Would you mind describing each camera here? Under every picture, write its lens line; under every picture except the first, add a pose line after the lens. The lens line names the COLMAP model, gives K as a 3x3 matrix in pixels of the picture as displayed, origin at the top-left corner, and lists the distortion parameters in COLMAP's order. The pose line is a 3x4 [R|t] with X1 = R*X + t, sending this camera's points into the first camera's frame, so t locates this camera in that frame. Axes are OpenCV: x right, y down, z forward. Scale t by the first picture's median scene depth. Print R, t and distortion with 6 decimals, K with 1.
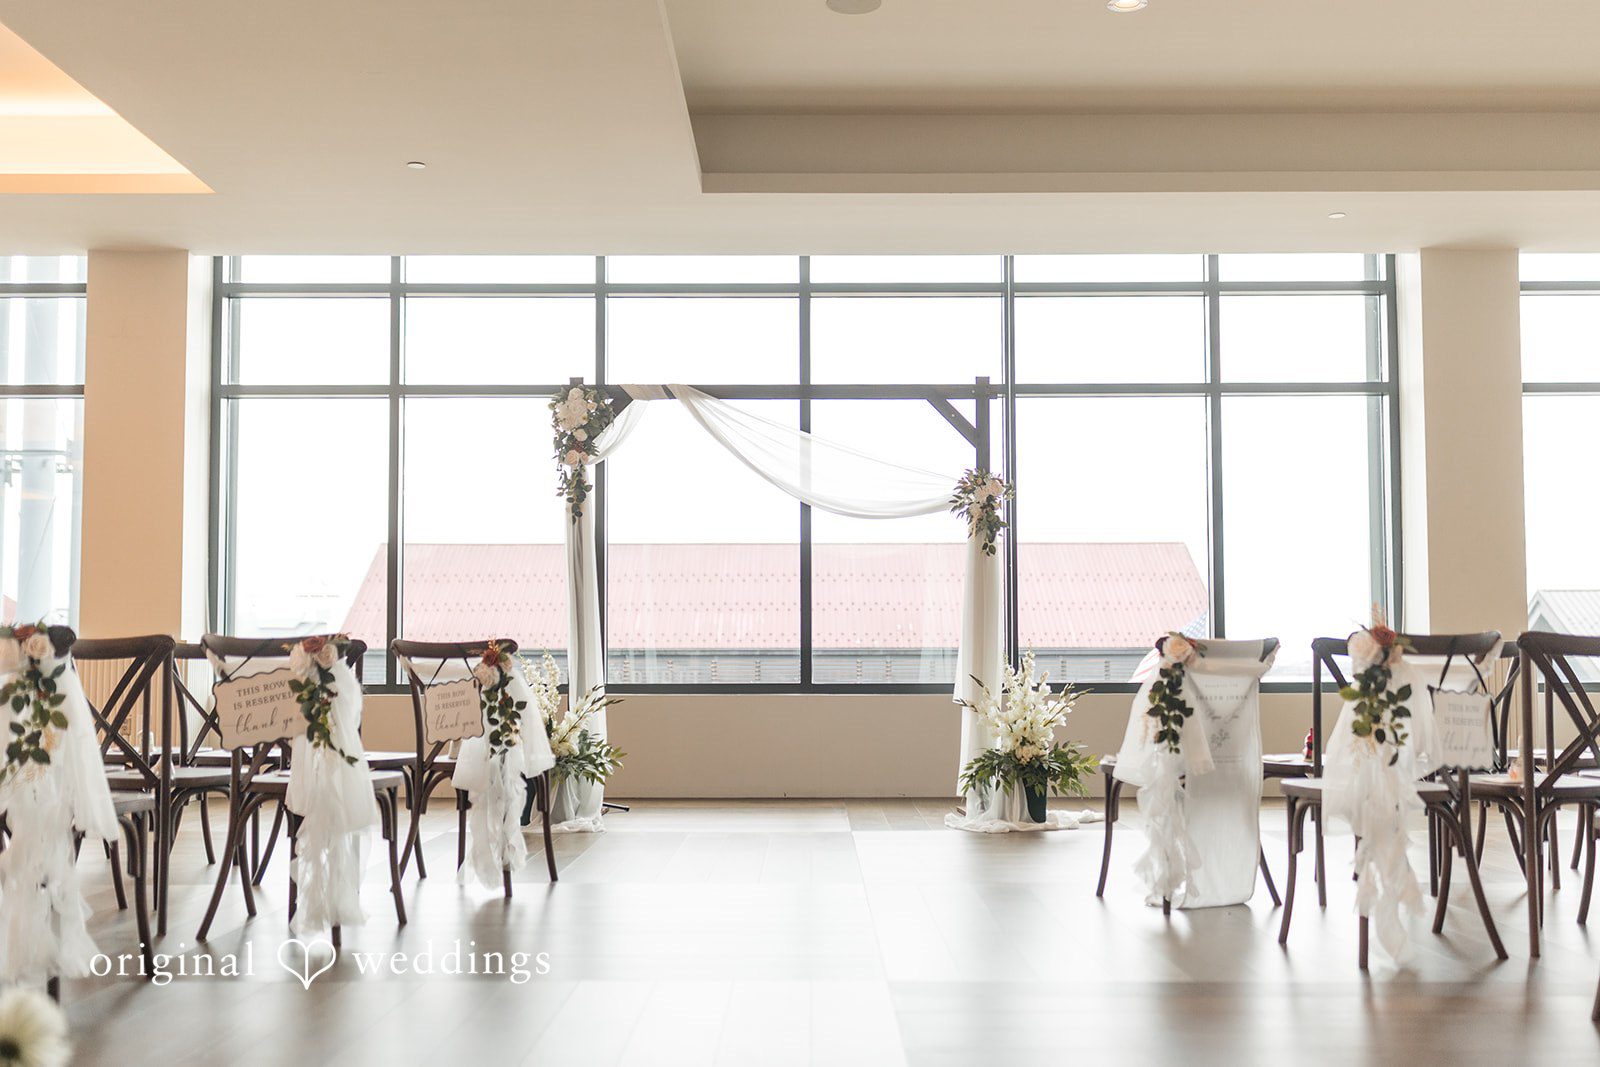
lens RADIAL K [[1559.0, 0, 816.6], [0, 1559.0, 559.4], [0, 0, 1]] dist [0.009867, 0.000000]
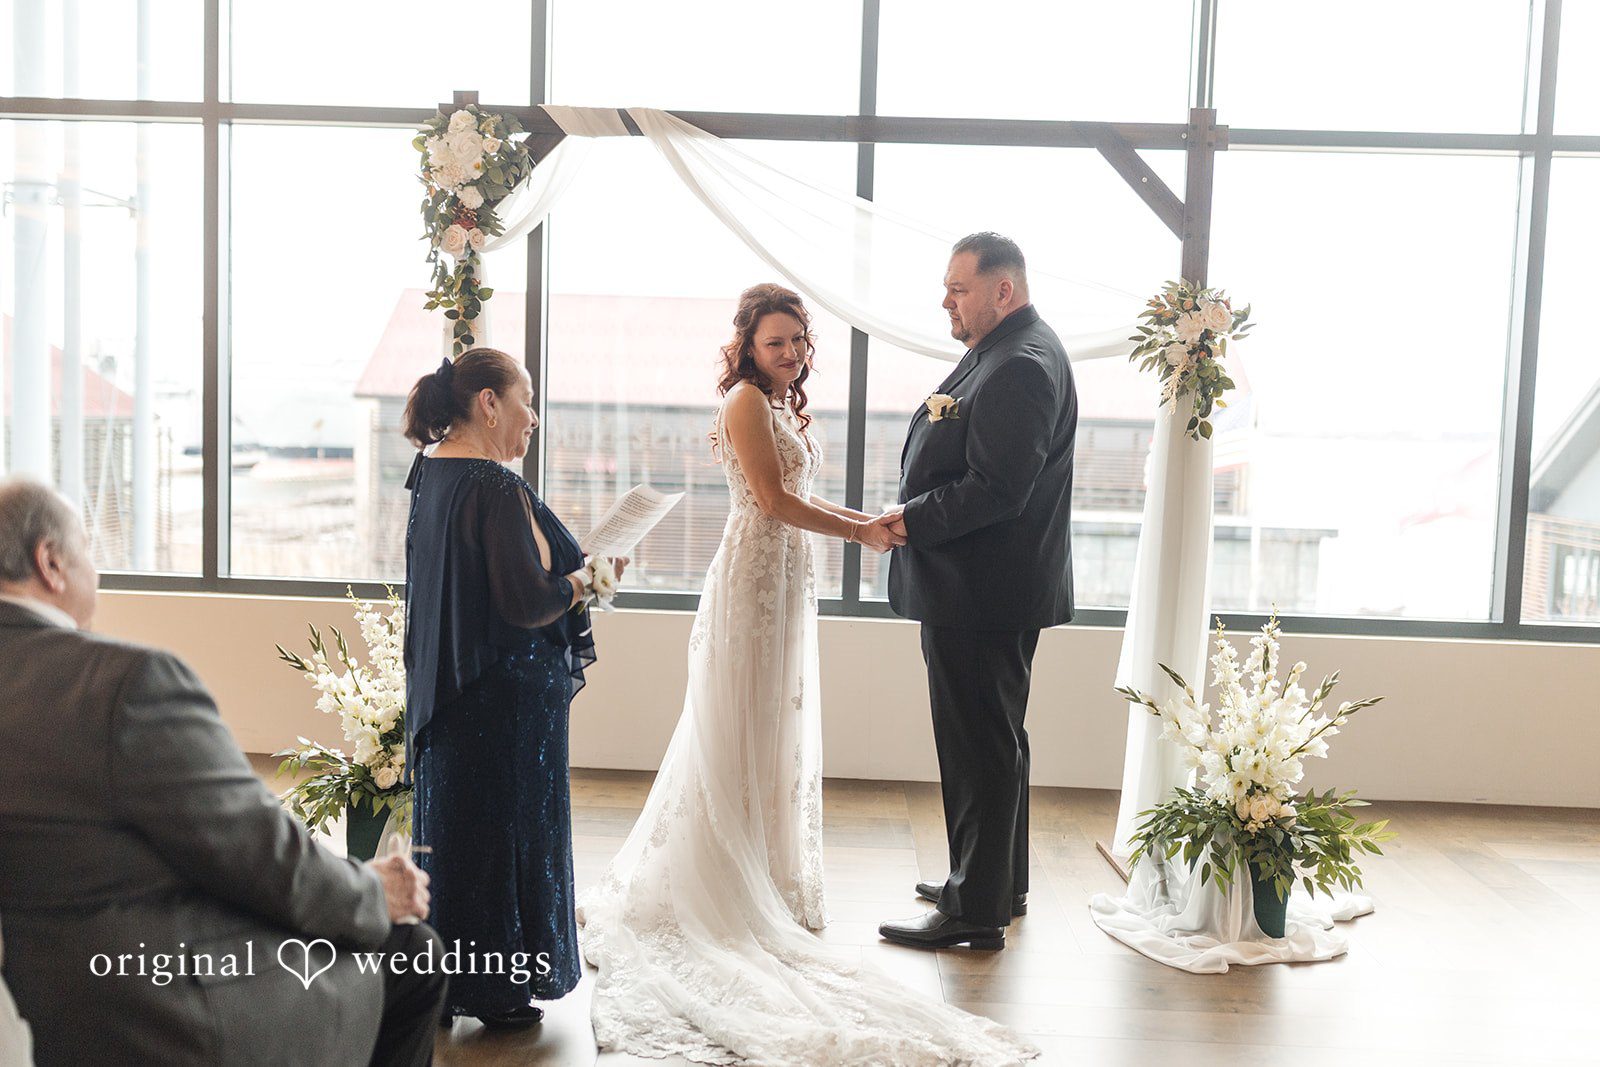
lens RADIAL K [[1559.0, 0, 759.0], [0, 1559.0, 534.6], [0, 0, 1]] dist [0.009867, 0.000000]
pose [[0.998311, 0.037148, -0.044662, -0.018946], [-0.030519, 0.989555, 0.140887, -0.042248], [0.049429, -0.139286, 0.989018, 0.436287]]
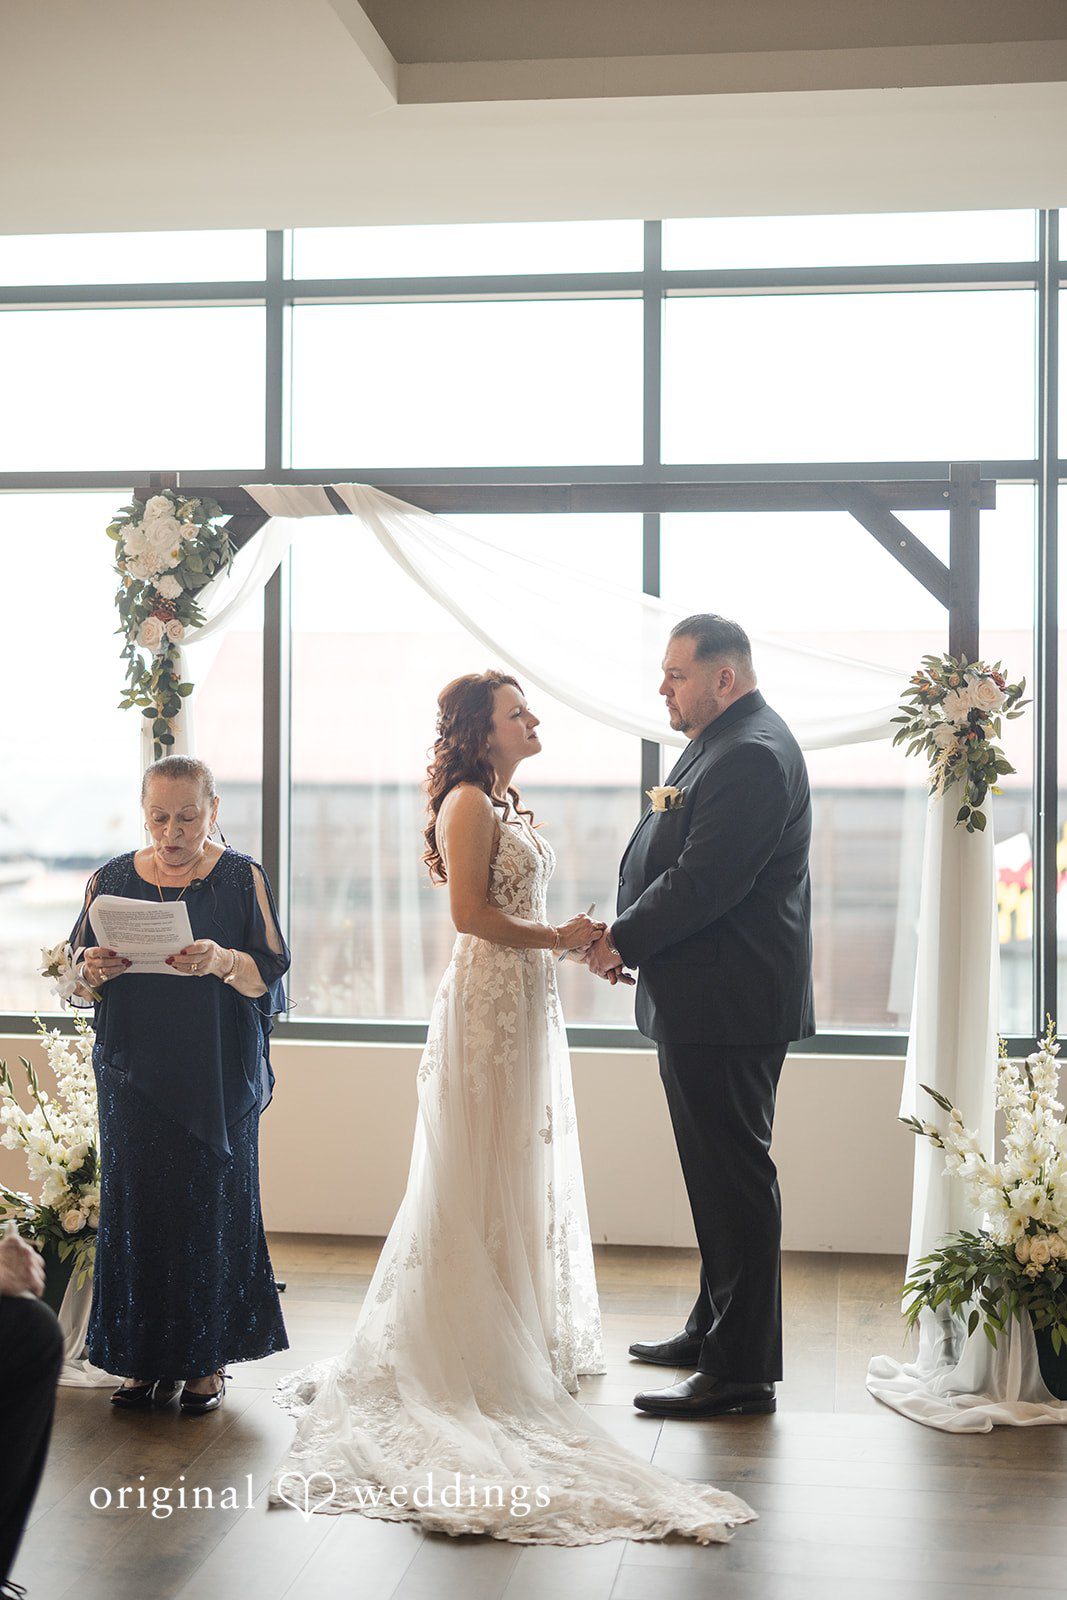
lens RADIAL K [[2243.6, 0, 508.5], [0, 2243.6, 762.7], [0, 0, 1]] dist [0.007190, 0.000000]
pose [[0.989308, 0.008087, -0.145614, 0.068487], [-0.000837, 0.998760, 0.049784, -0.058831], [0.145836, -0.049129, 0.988088, 0.280117]]
